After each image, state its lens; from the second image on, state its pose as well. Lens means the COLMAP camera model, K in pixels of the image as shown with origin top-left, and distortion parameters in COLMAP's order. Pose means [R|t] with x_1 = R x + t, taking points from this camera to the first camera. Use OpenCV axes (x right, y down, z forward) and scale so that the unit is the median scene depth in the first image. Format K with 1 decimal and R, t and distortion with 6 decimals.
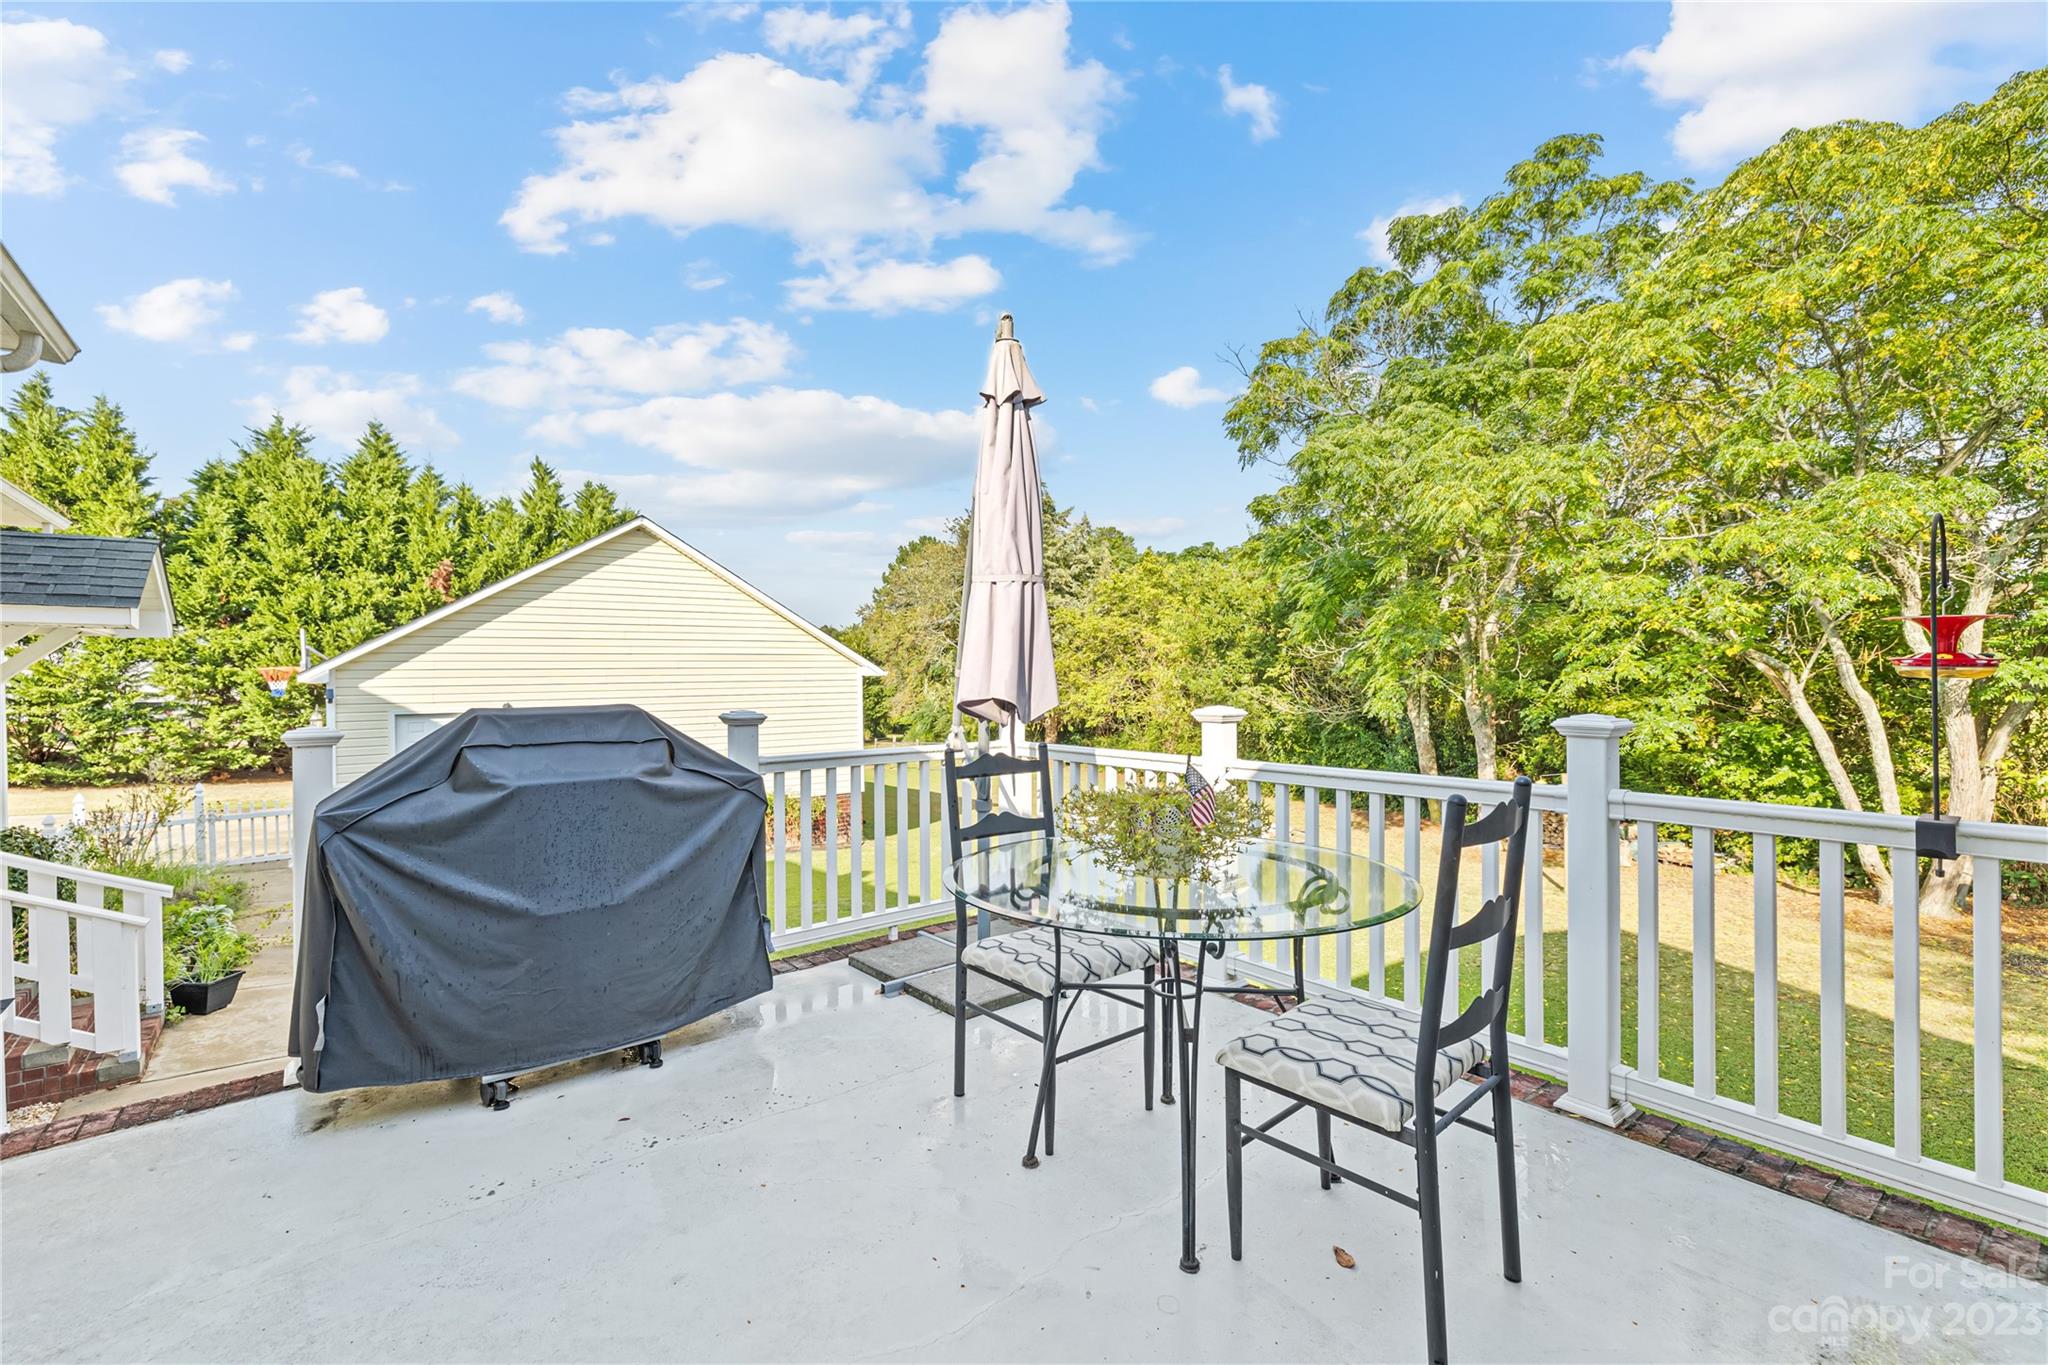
lens RADIAL K [[869.0, 0, 1012.9], [0, 869.0, 696.4], [0, 0, 1]] dist [0.001129, -0.000373]
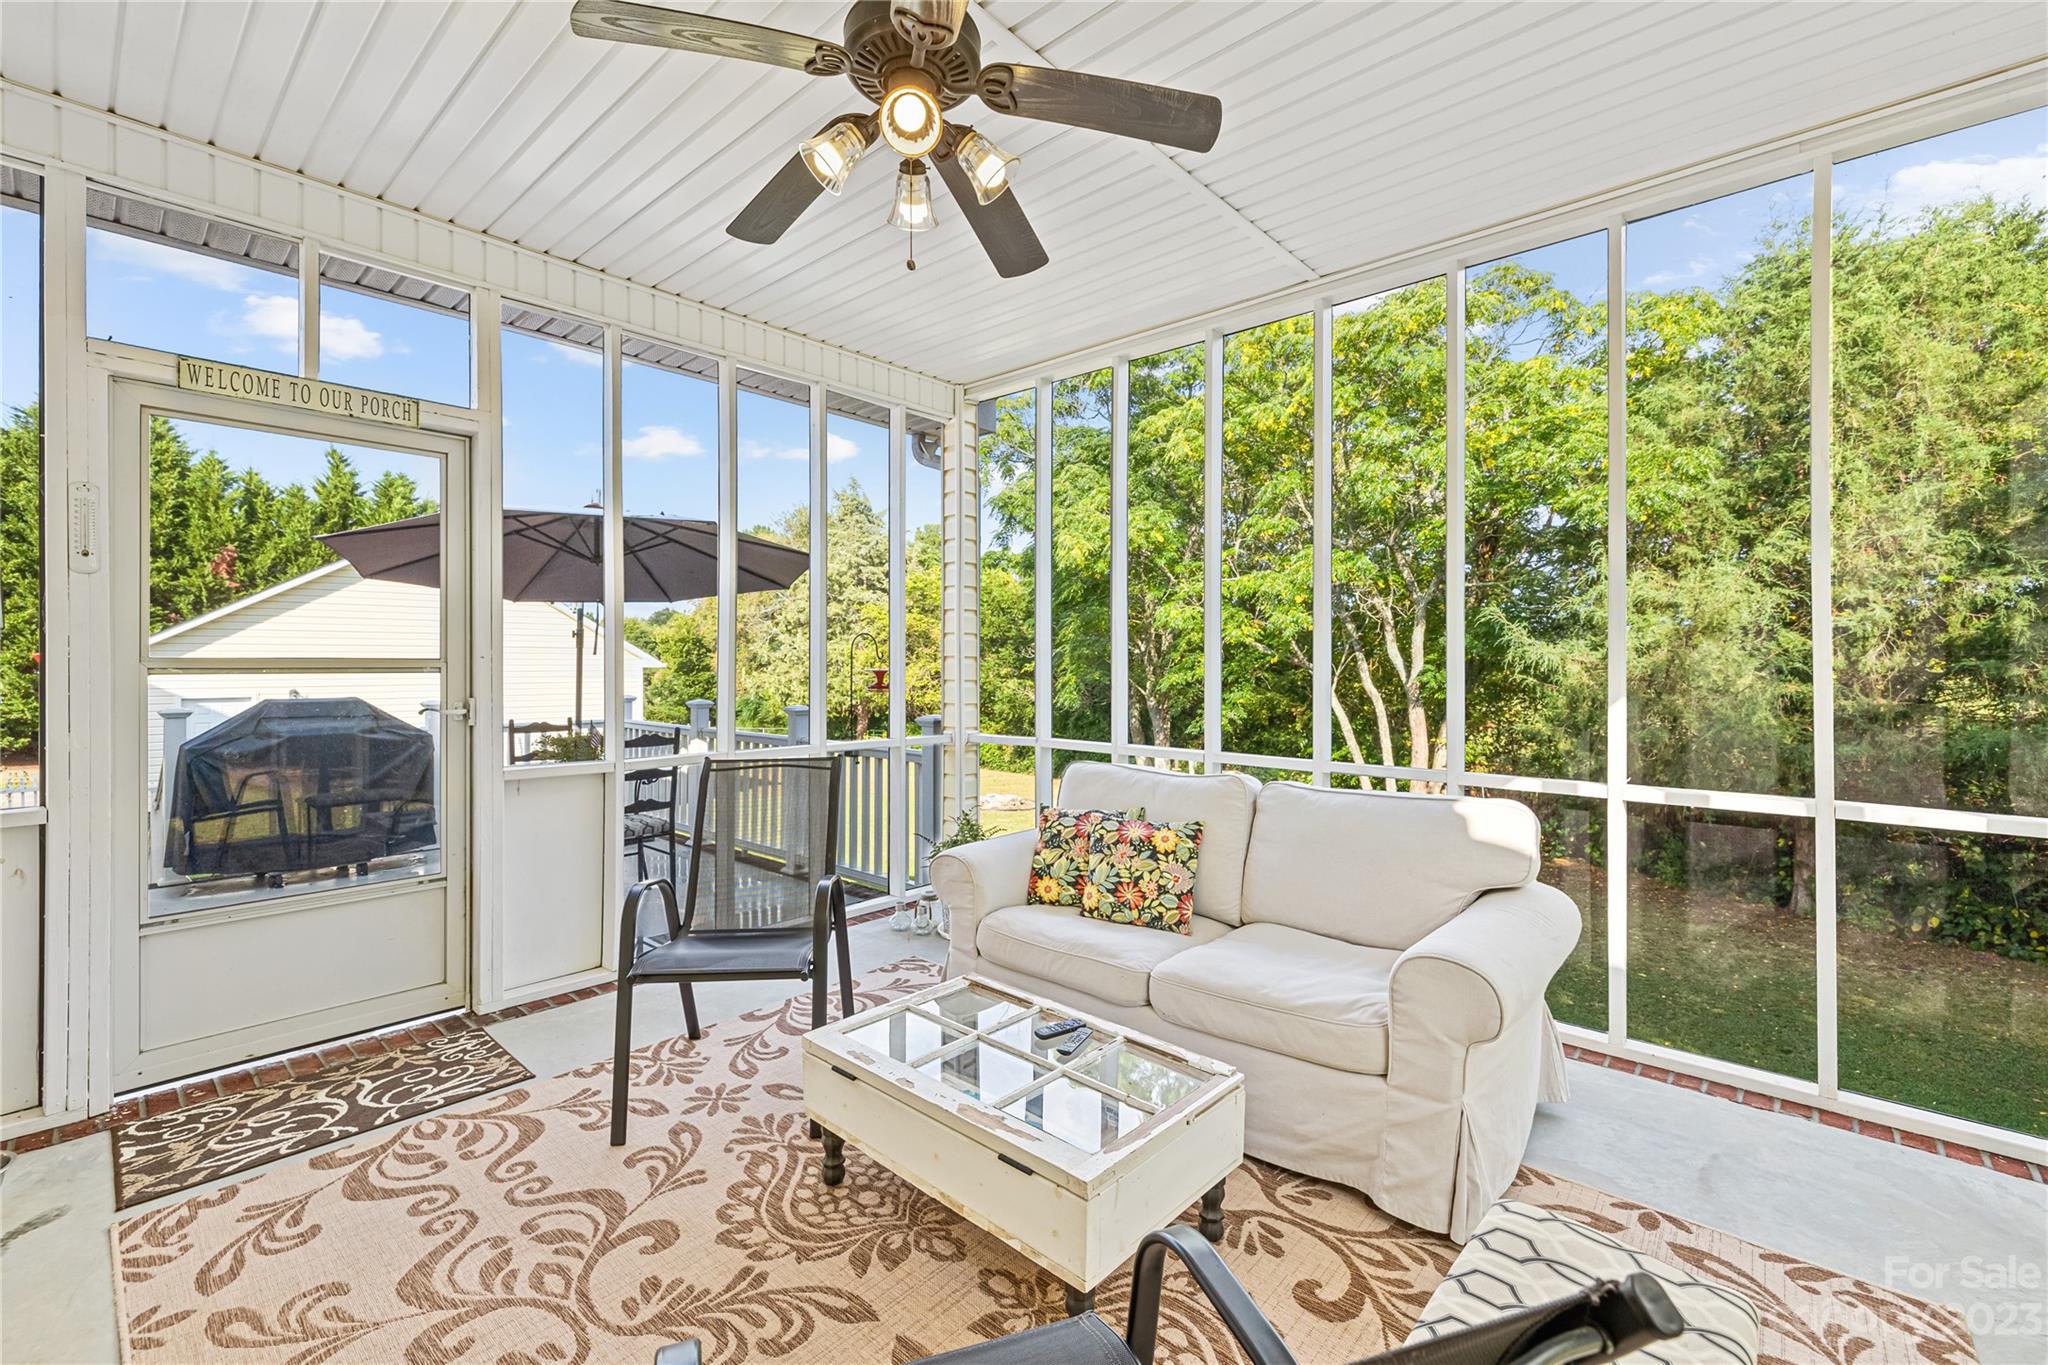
lens RADIAL K [[869.0, 0, 1001.9], [0, 869.0, 676.4], [0, 0, 1]] dist [0.001129, -0.000373]
pose [[0.988101, 0.011552, 0.153373, 0.080910], [-0.010261, 0.999905, -0.009203, -0.004158], [-0.153465, 0.007520, 0.988126, -0.134643]]
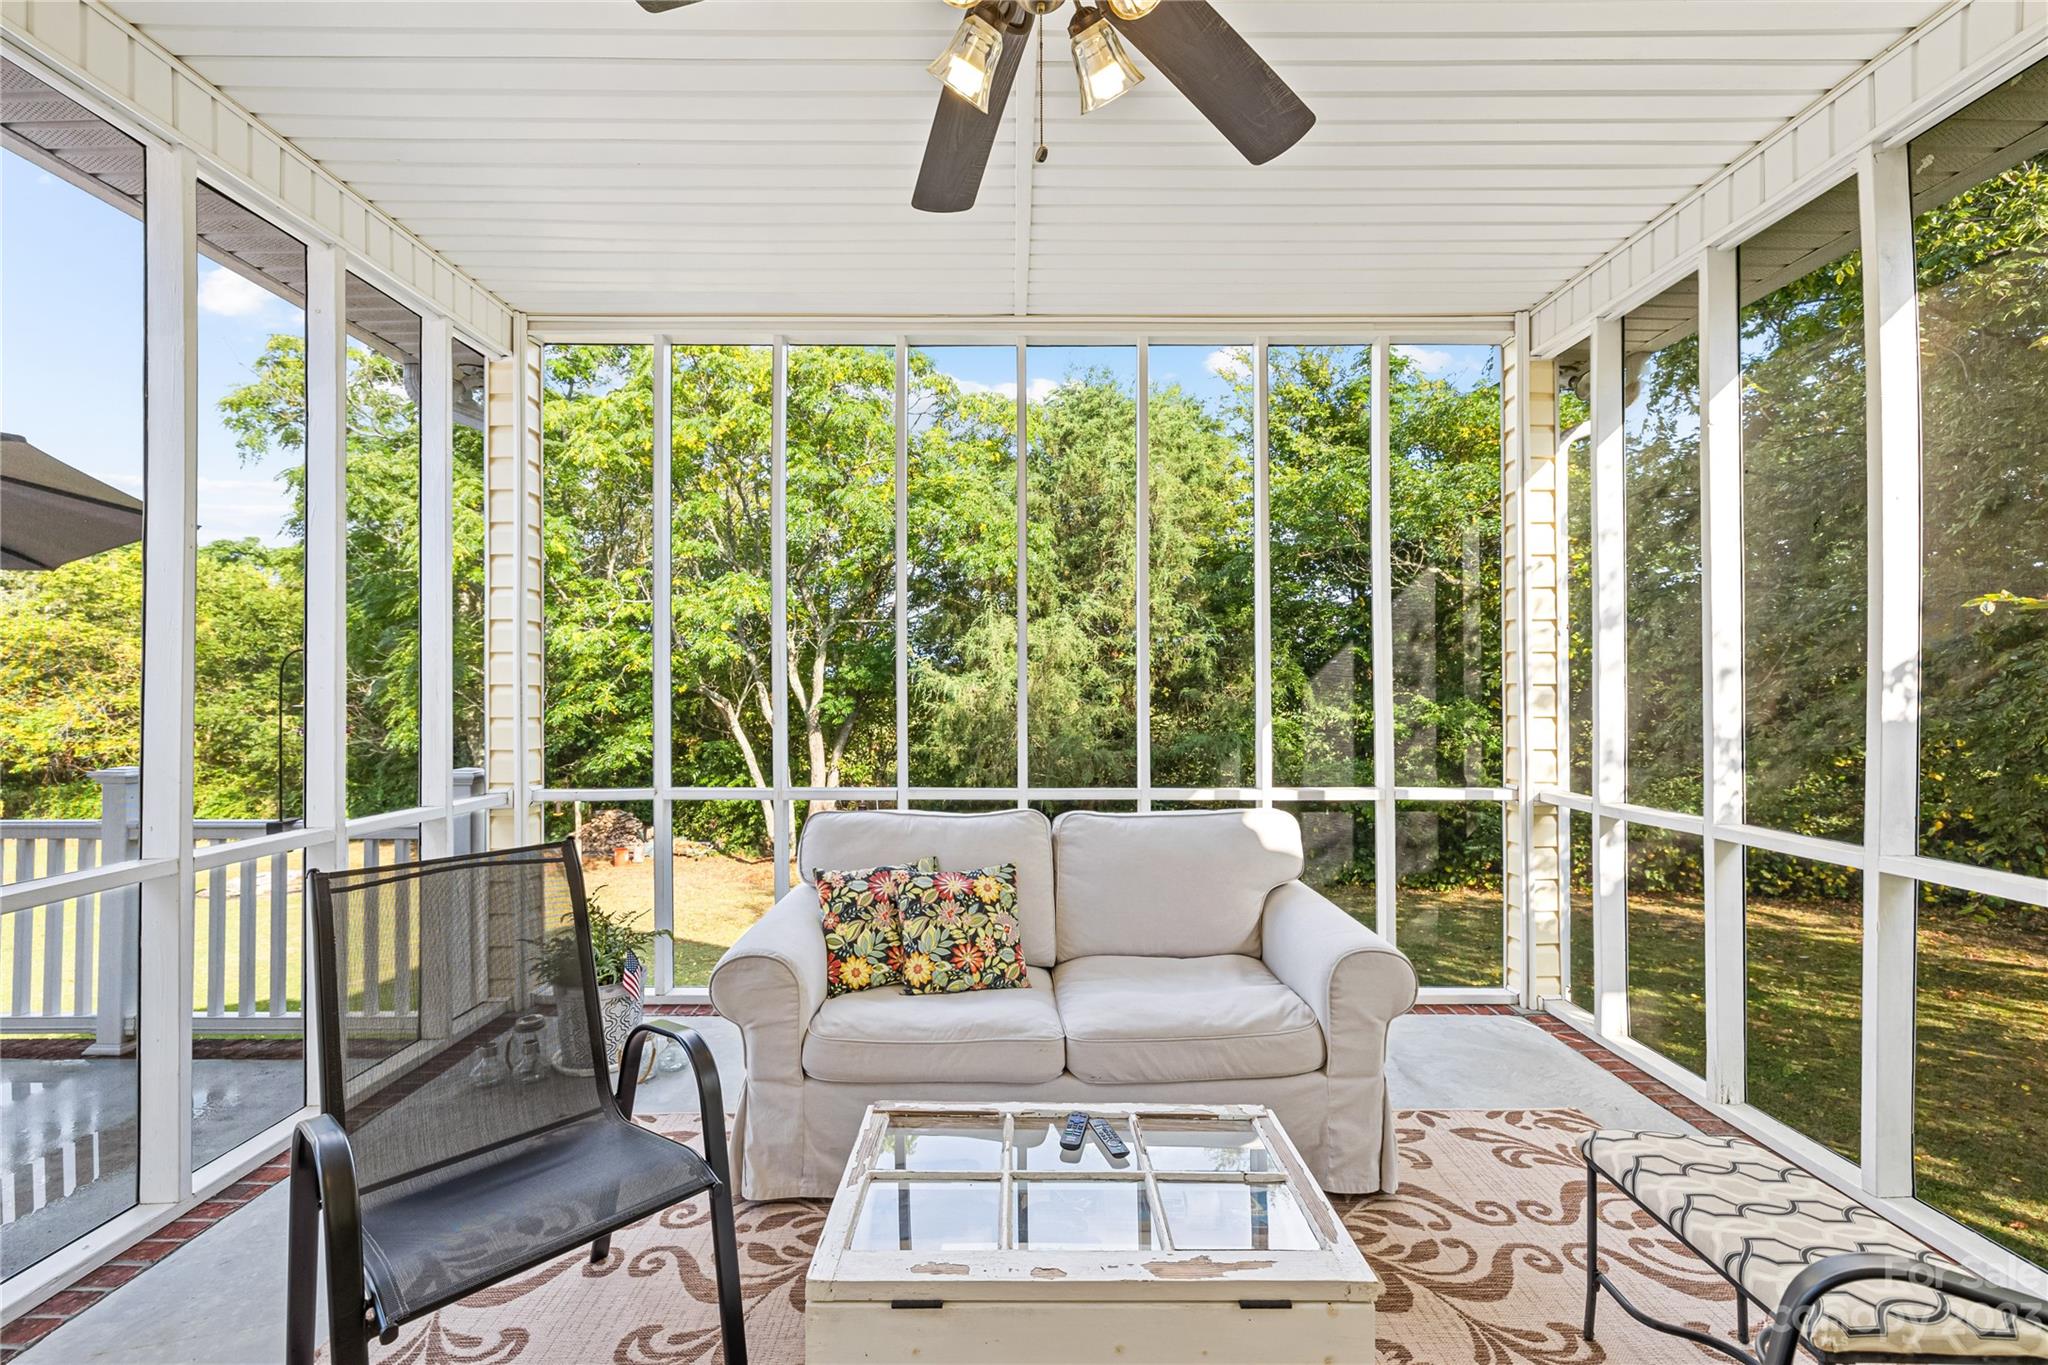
lens RADIAL K [[869.0, 0, 1006.1], [0, 869.0, 701.8], [0, 0, 1]] dist [0.001129, -0.000373]
pose [[0.623842, 0.001778, 0.781548, 0.043187], [0.012496, 0.999847, -0.012249, -0.004895], [-0.781450, 0.017408, 0.623725, -0.094816]]
